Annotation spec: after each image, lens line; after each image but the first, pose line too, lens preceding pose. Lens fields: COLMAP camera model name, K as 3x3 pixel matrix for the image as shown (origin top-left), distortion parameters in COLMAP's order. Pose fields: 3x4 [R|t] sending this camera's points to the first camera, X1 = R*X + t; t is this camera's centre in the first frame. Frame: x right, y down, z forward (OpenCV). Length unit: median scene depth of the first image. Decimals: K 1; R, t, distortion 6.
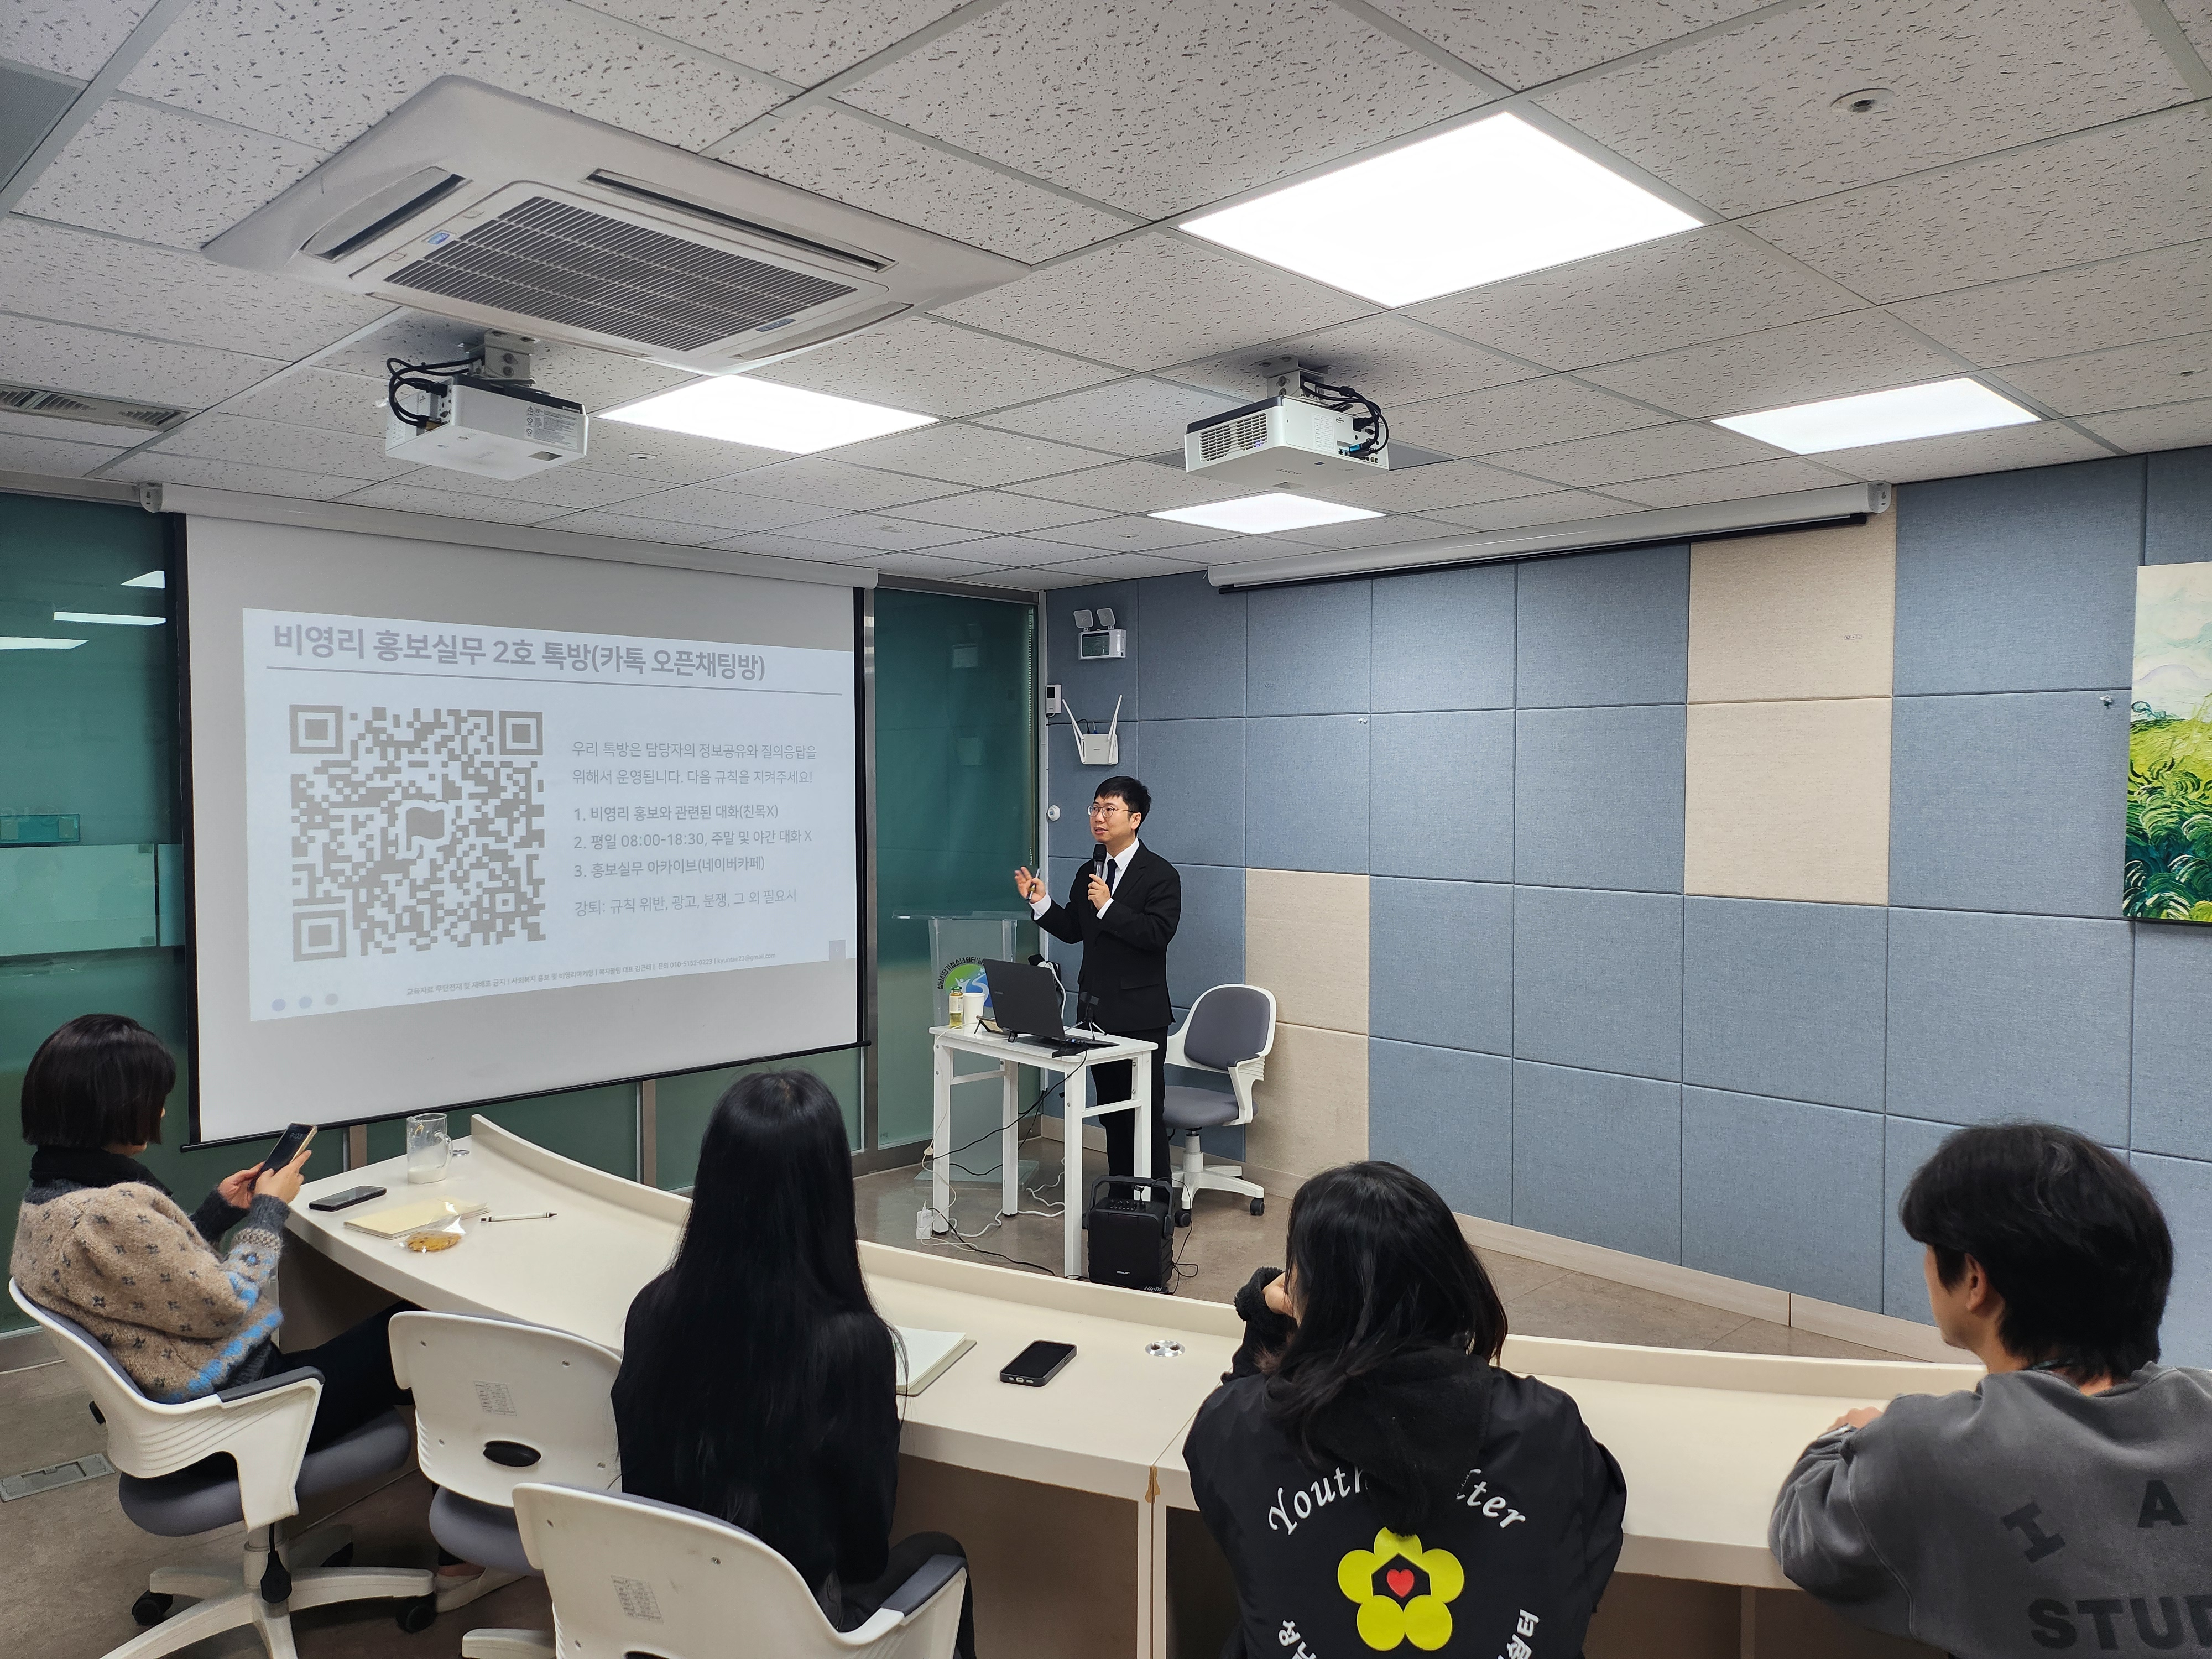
lens RADIAL K [[1494.4, 0, 1110.0], [0, 1494.4, 837.8], [0, 0, 1]] dist [0.045443, -0.024657]
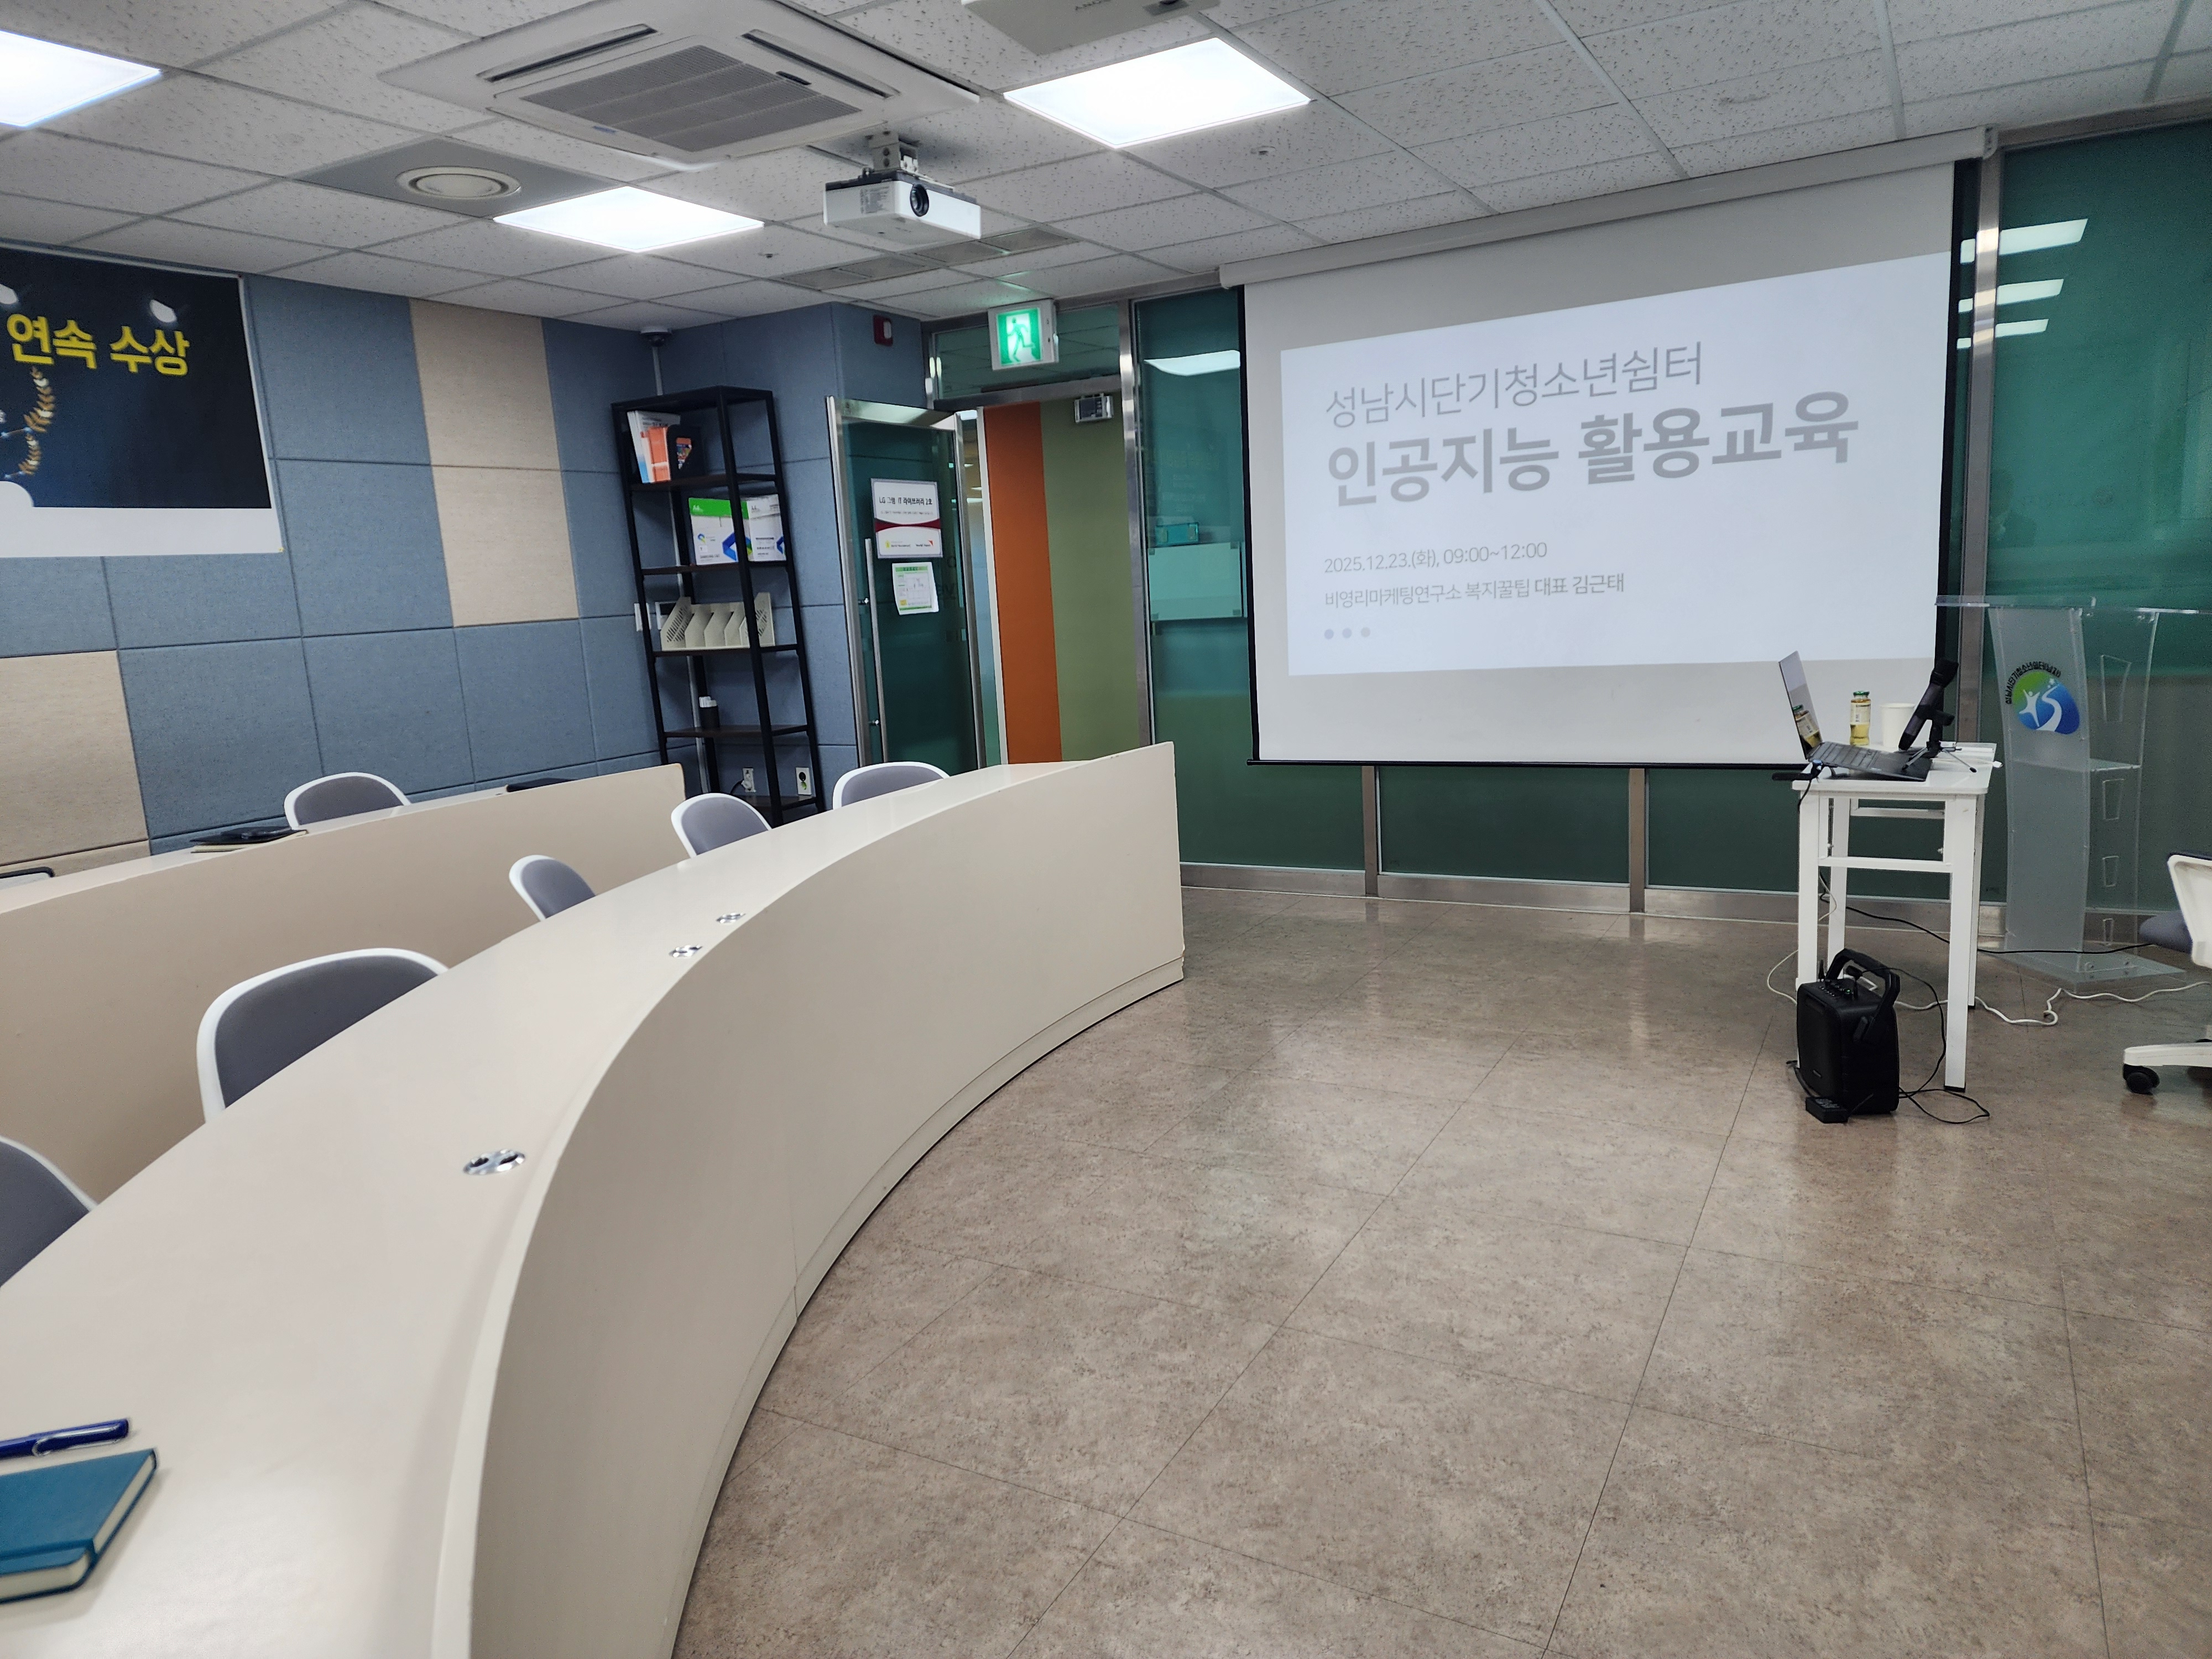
lens RADIAL K [[1460.6, 0, 1093.5], [0, 1460.6, 822.4], [0, 0, 1]] dist [0.060890, -0.055178]
pose [[0.279531, 0.138437, -0.950104, 0.731113], [0.021164, 0.988422, 0.150247, 0.061691], [0.959903, -0.062106, 0.273365, 0.560389]]
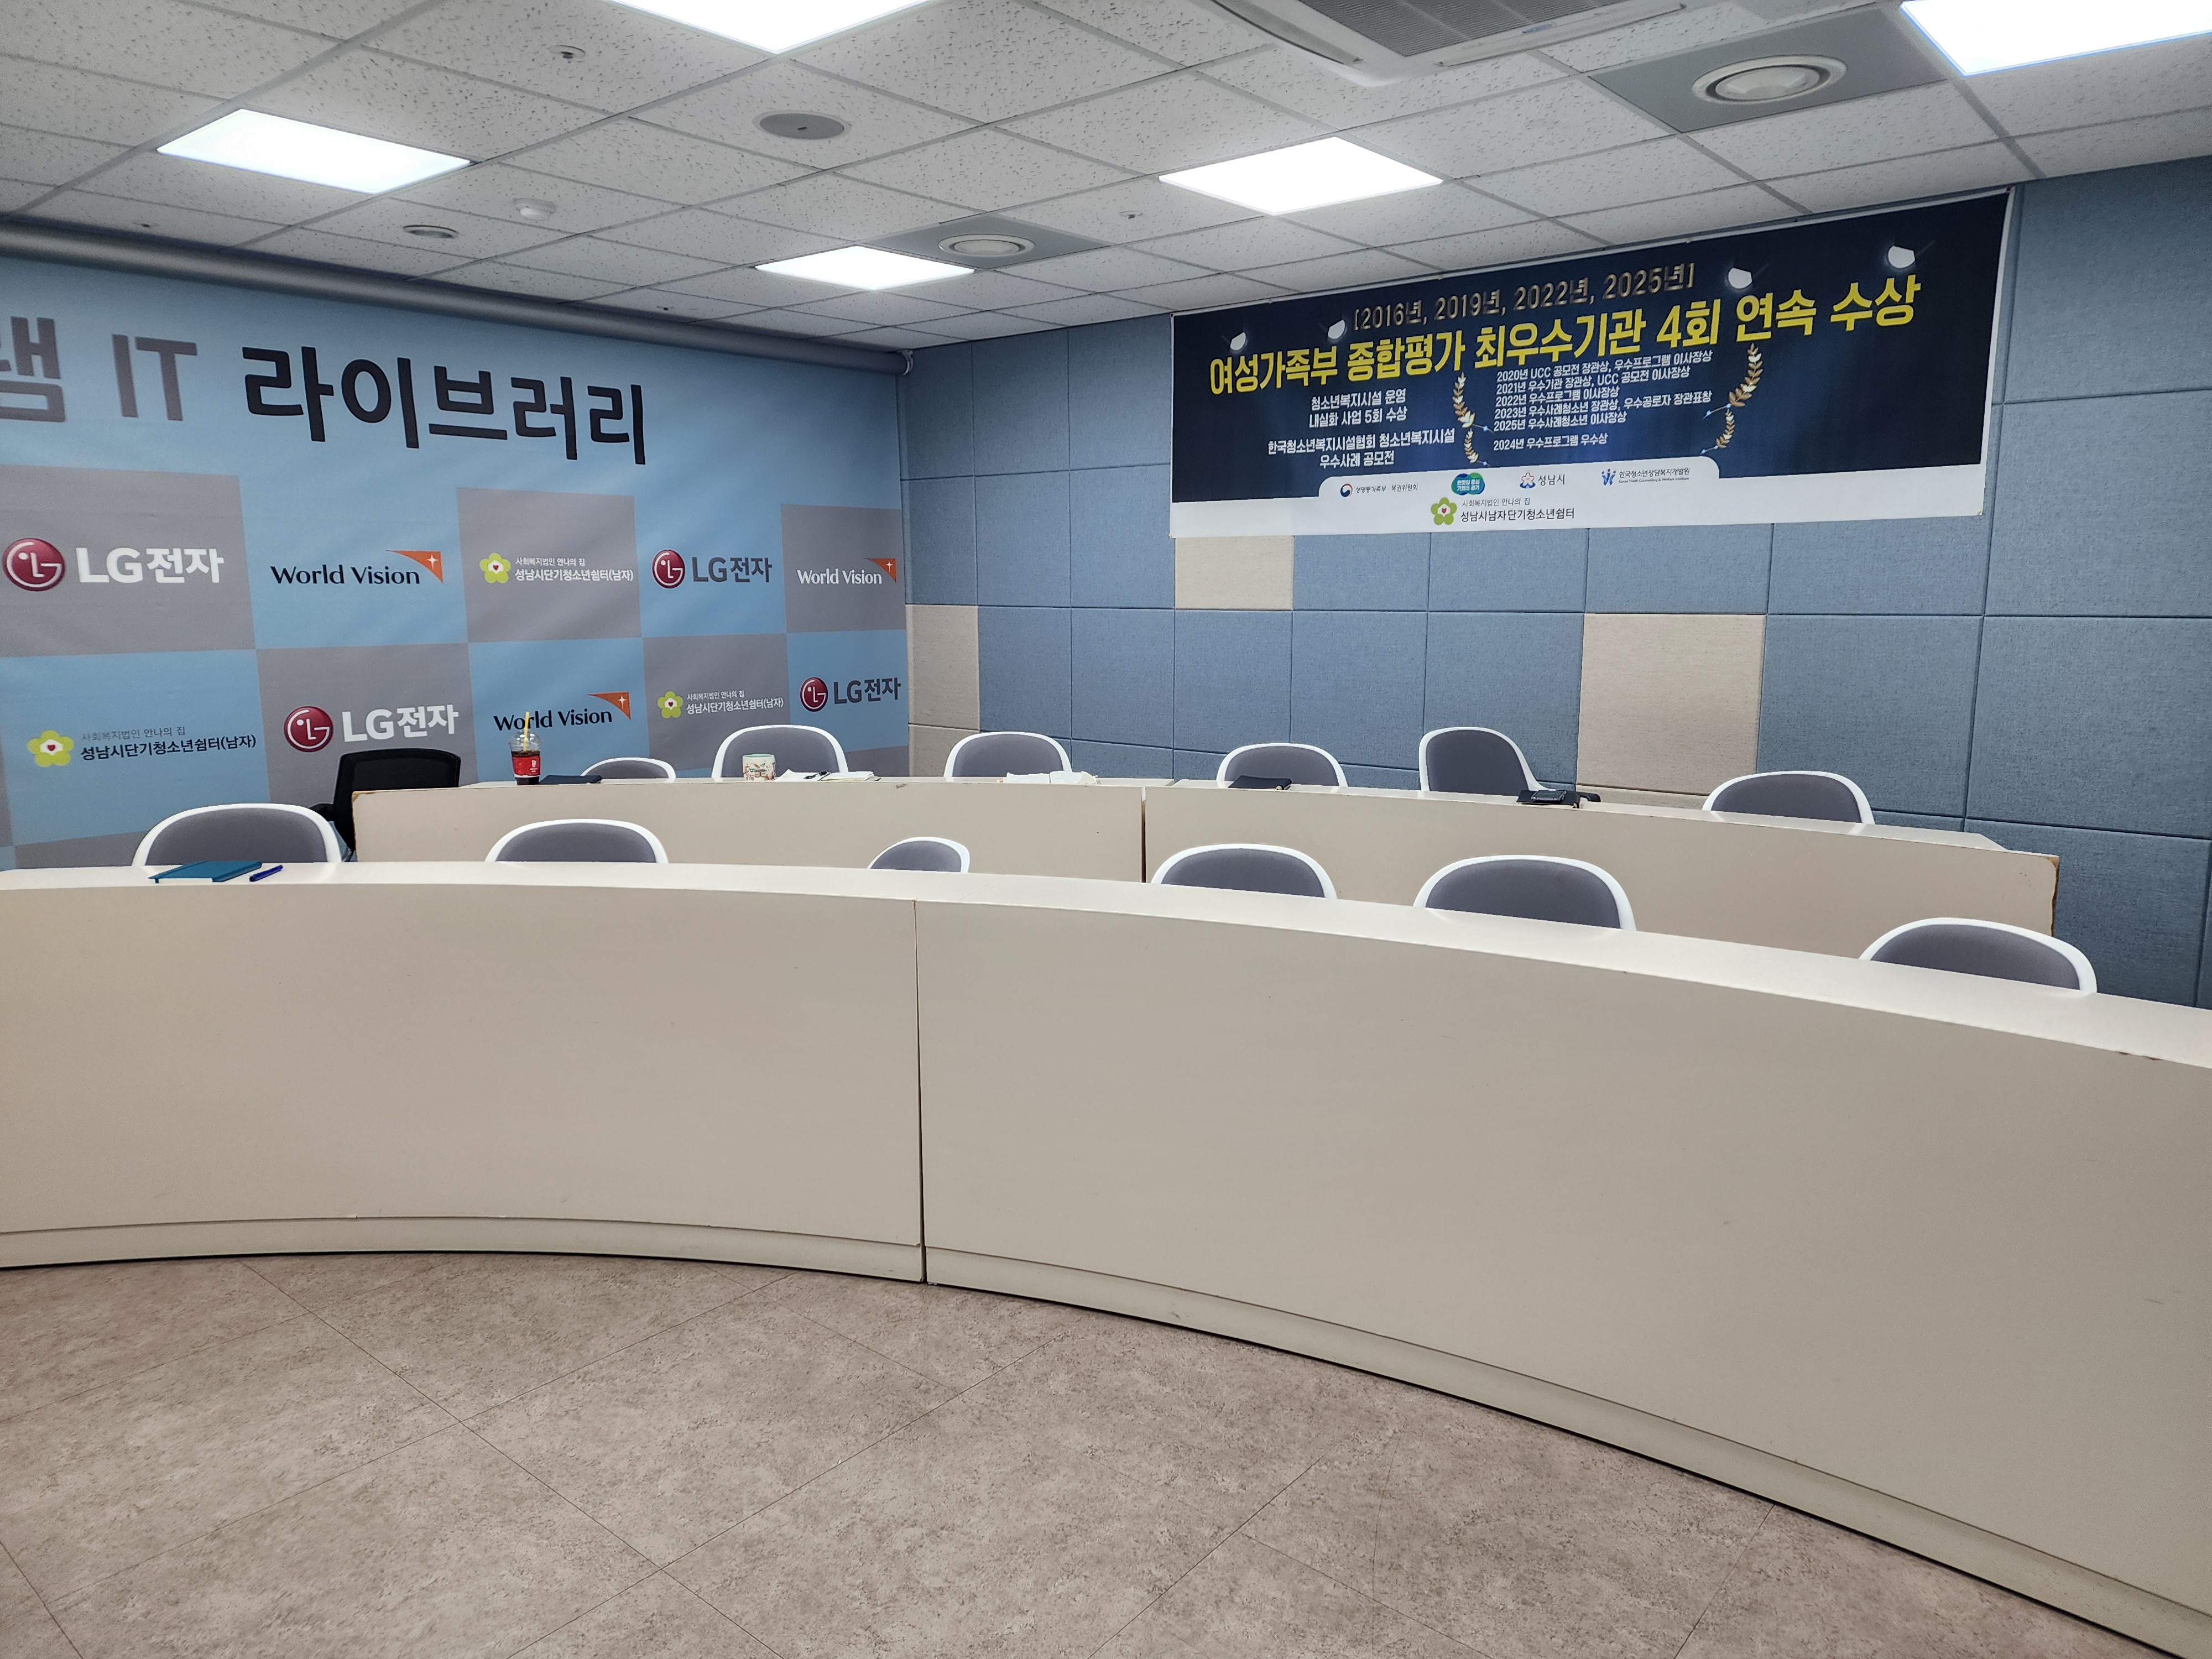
lens RADIAL K [[1460.6, 0, 1127.3], [0, 1460.6, 833.6], [0, 0, 1]] dist [0.060890, -0.055178]
pose [[-0.994515, 0.019162, -0.102828, 0.018173], [-0.002981, 0.977485, 0.210982, 0.008262], [0.104556, 0.210132, -0.972066, 1.316237]]
